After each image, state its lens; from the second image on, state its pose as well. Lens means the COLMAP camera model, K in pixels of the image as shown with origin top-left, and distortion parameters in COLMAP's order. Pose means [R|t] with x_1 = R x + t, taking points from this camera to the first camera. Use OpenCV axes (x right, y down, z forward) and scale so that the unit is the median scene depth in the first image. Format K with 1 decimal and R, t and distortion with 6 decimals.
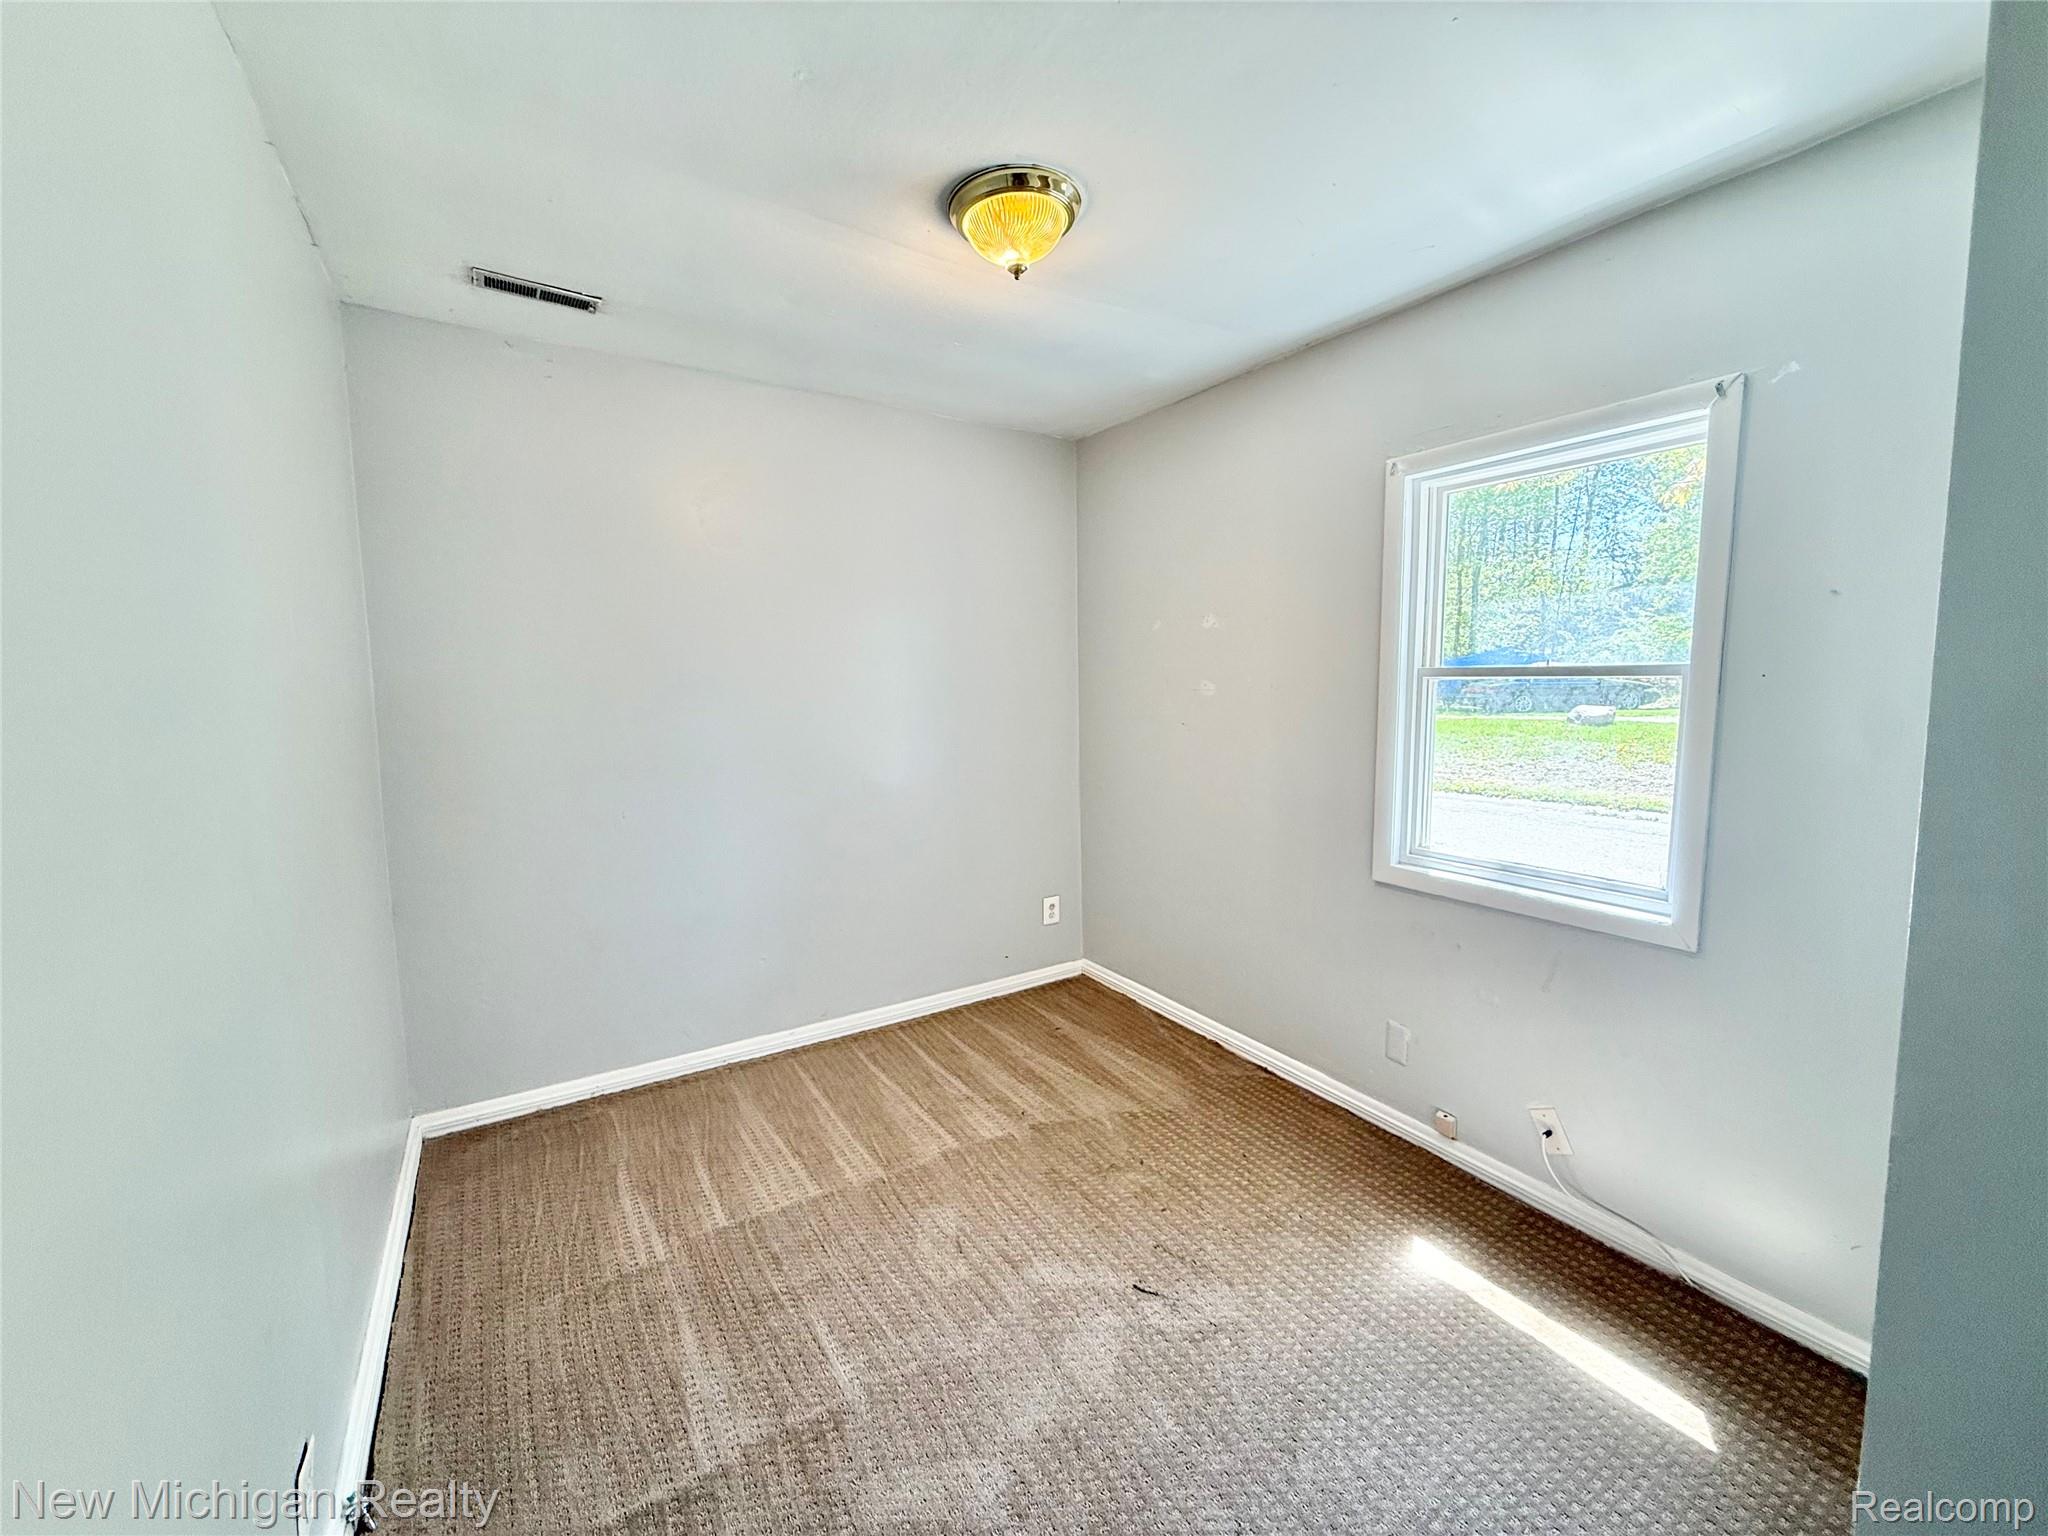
lens RADIAL K [[824.1, 0, 1033.3], [0, 824.1, 745.9], [0, 0, 1]] dist [-0.000457, -0.000022]
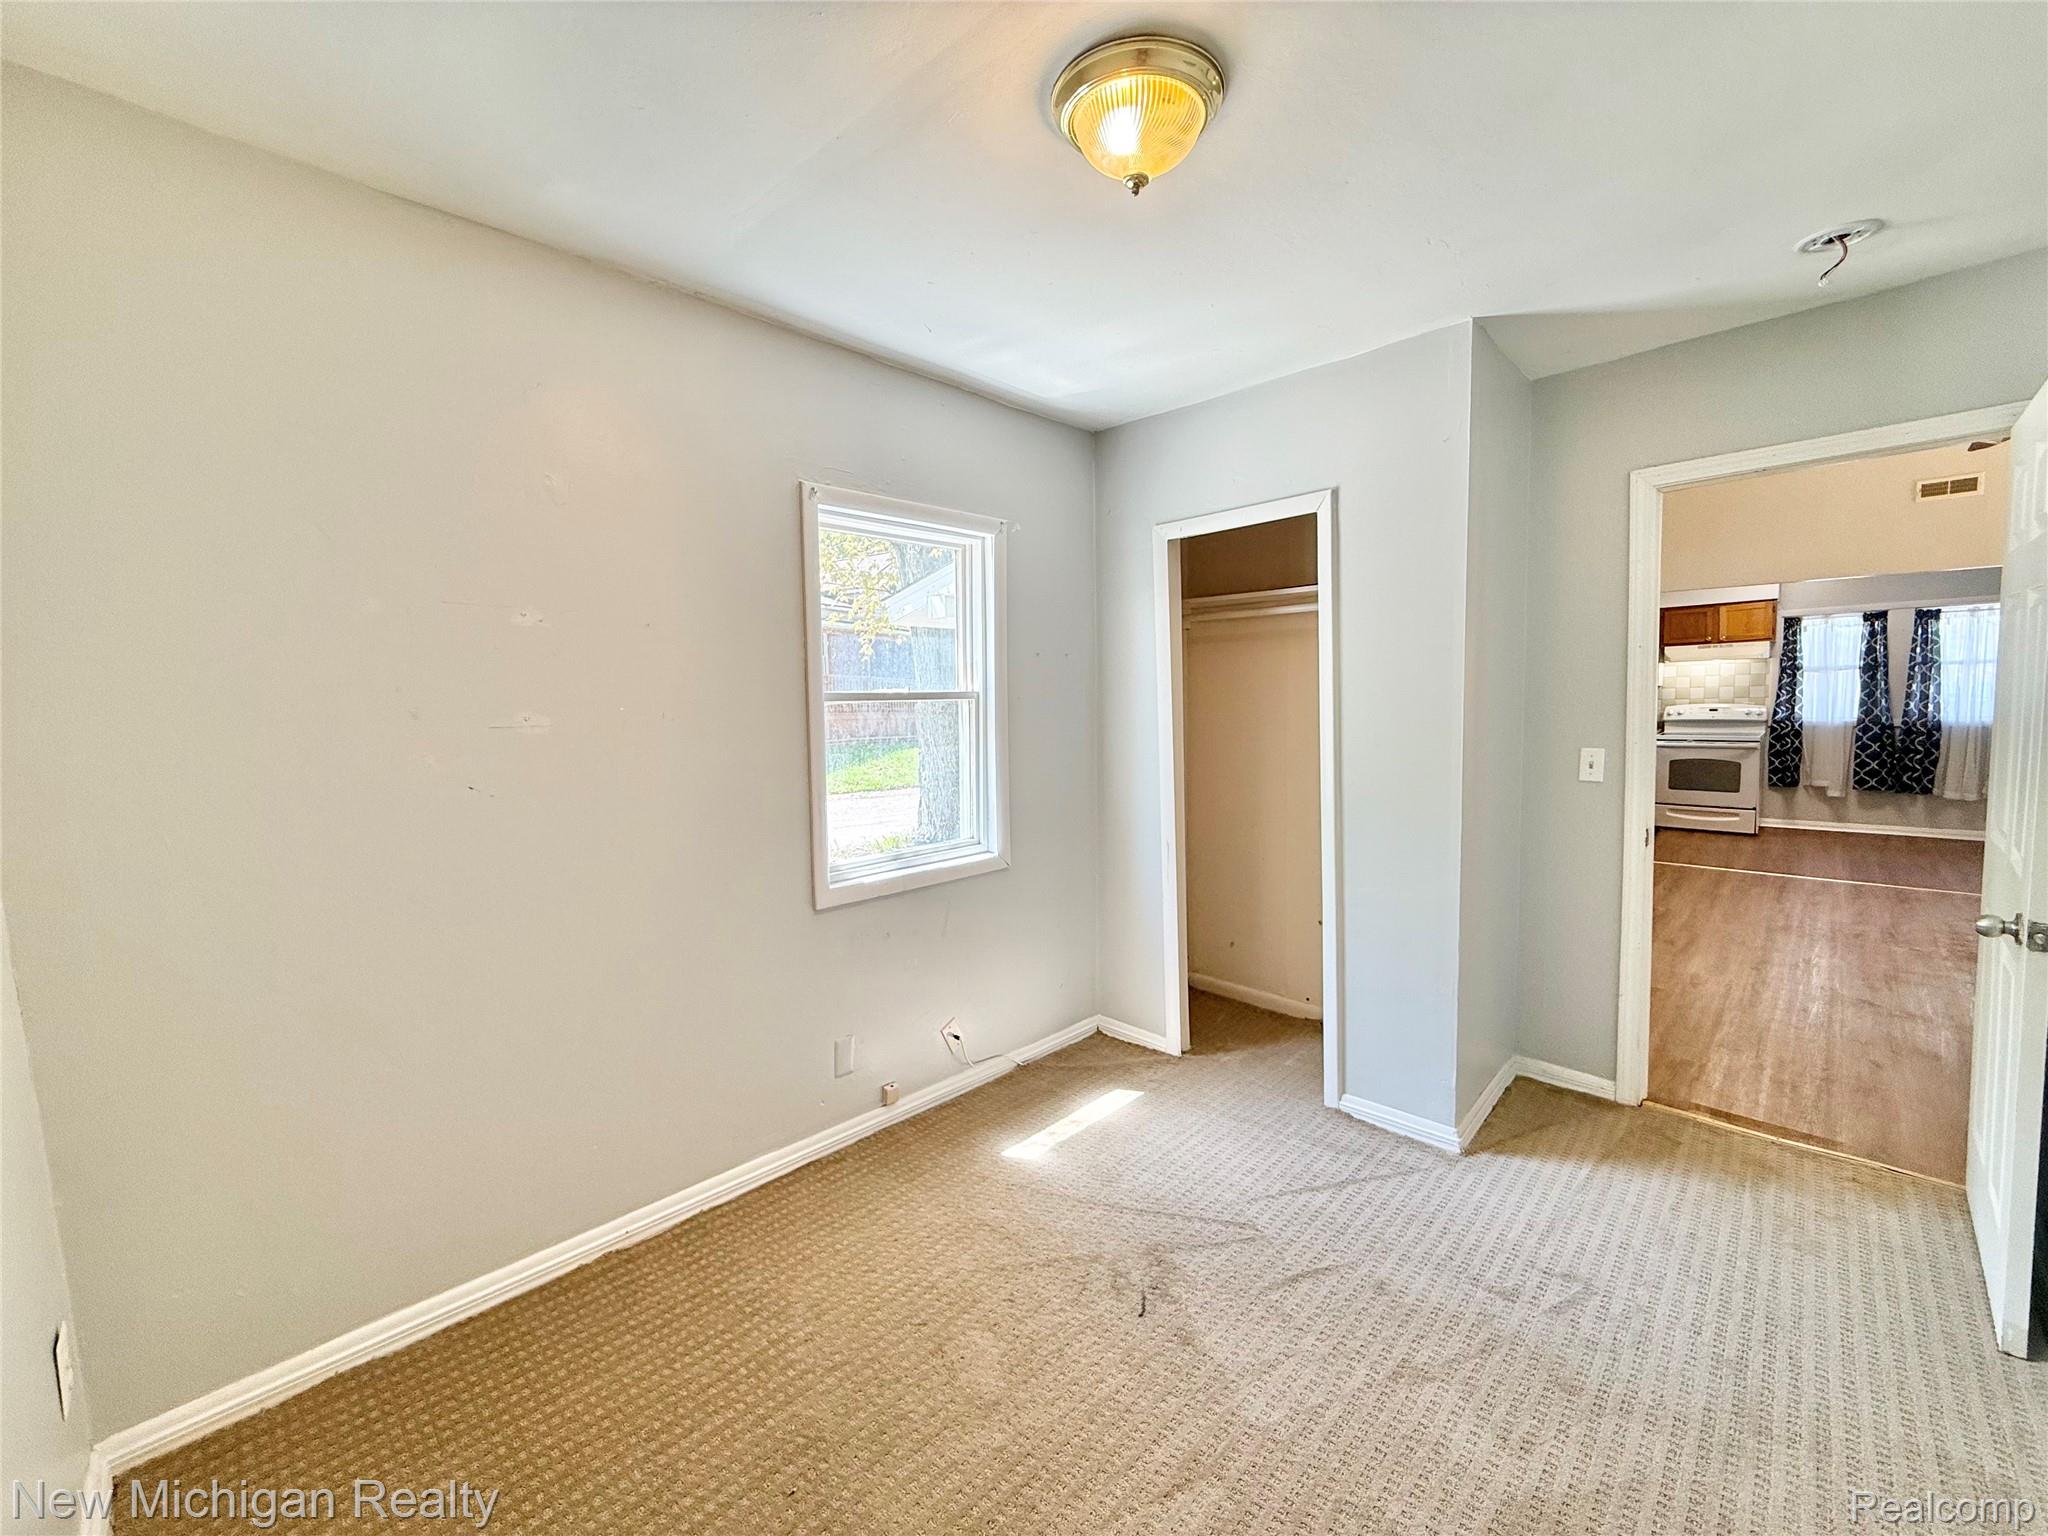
lens RADIAL K [[812.9, 0, 1018.7], [0, 812.9, 766.8], [0, 0, 1]] dist [-0.000166, 0.000151]
pose [[-0.198225, -0.069013, 0.977724, -0.595494], [0.104481, 0.990347, 0.091087, -0.071168], [-0.974572, 0.120209, -0.189101, 0.979585]]
